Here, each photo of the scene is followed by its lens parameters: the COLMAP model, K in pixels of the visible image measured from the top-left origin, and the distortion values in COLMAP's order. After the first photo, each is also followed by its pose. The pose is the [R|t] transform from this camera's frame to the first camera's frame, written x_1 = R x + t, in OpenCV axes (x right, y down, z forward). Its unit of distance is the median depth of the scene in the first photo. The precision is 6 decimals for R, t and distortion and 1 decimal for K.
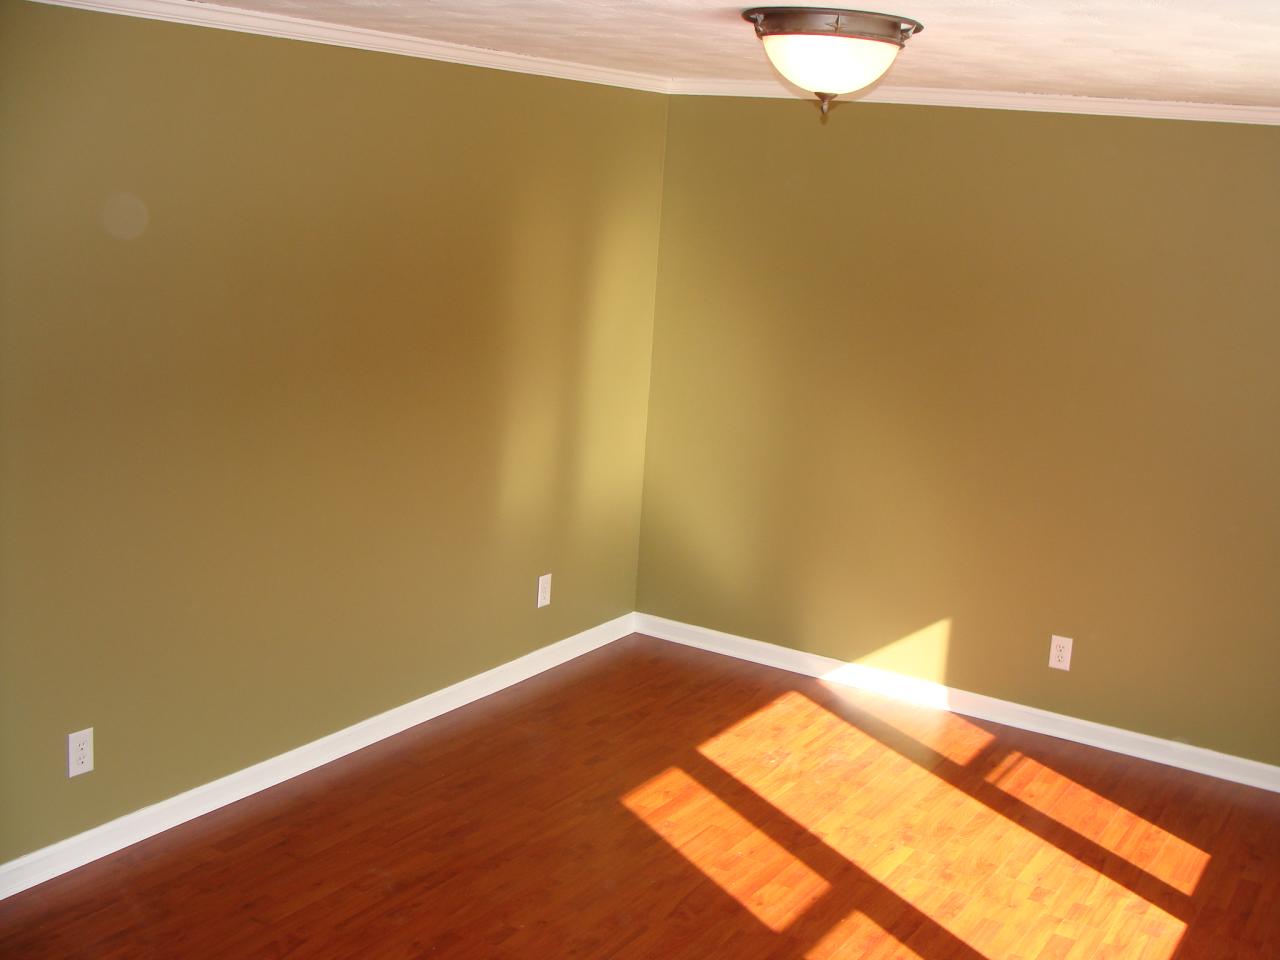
lens RADIAL K [[1454.4, 0, 642.1], [0, 1454.4, 478.7], [0, 0, 1]] dist [-0.146092, 0.000000]
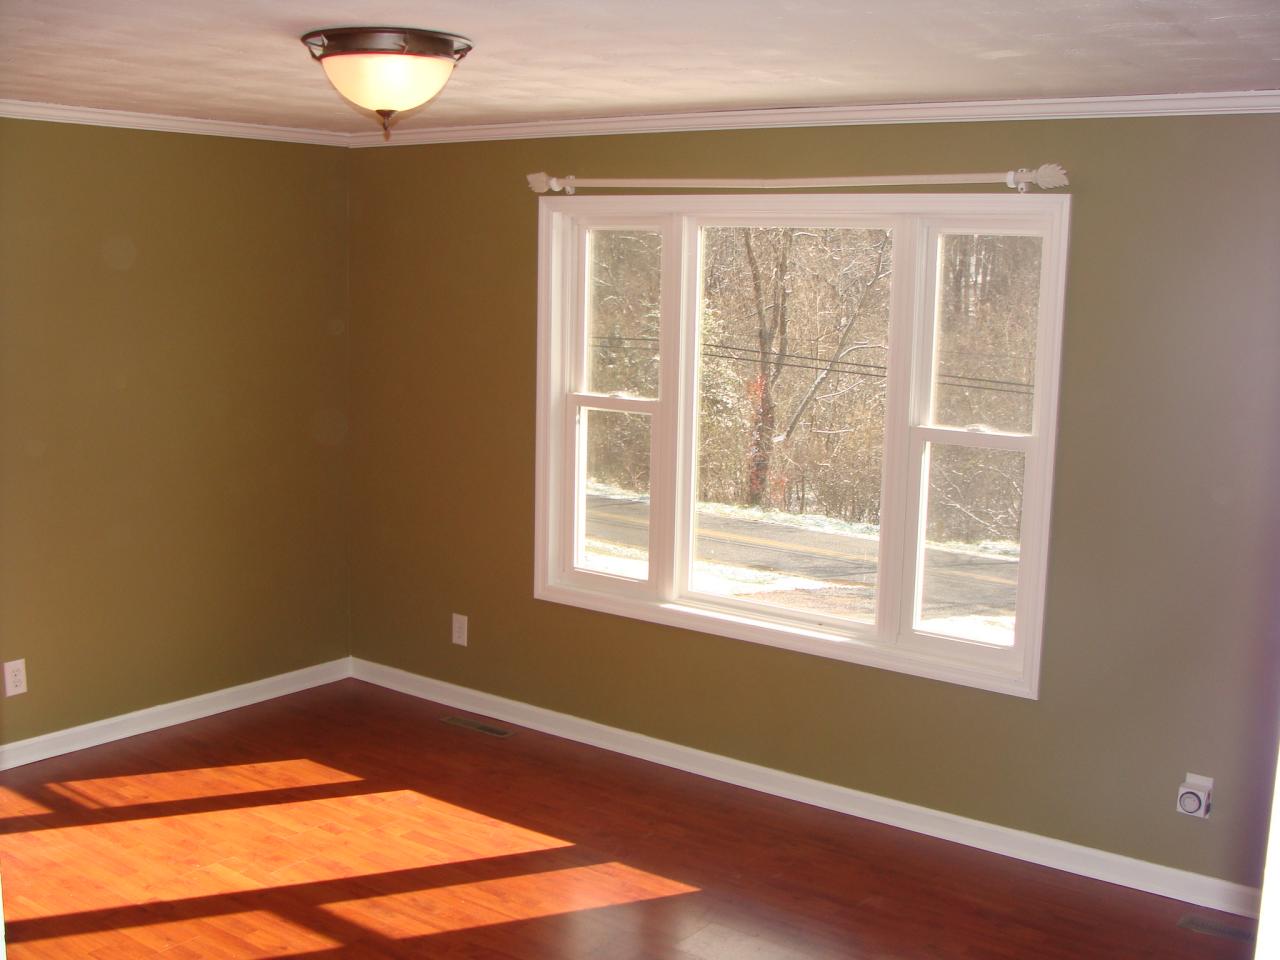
lens RADIAL K [[1454.4, 0, 643.8], [0, 1454.4, 480.9], [0, 0, 1]] dist [-0.146092, 0.000000]
pose [[0.086410, -0.207655, 0.974378, -0.689484], [0.190696, 0.963400, 0.188404, -0.128384], [-0.977839, 0.169530, 0.122846, 0.530115]]
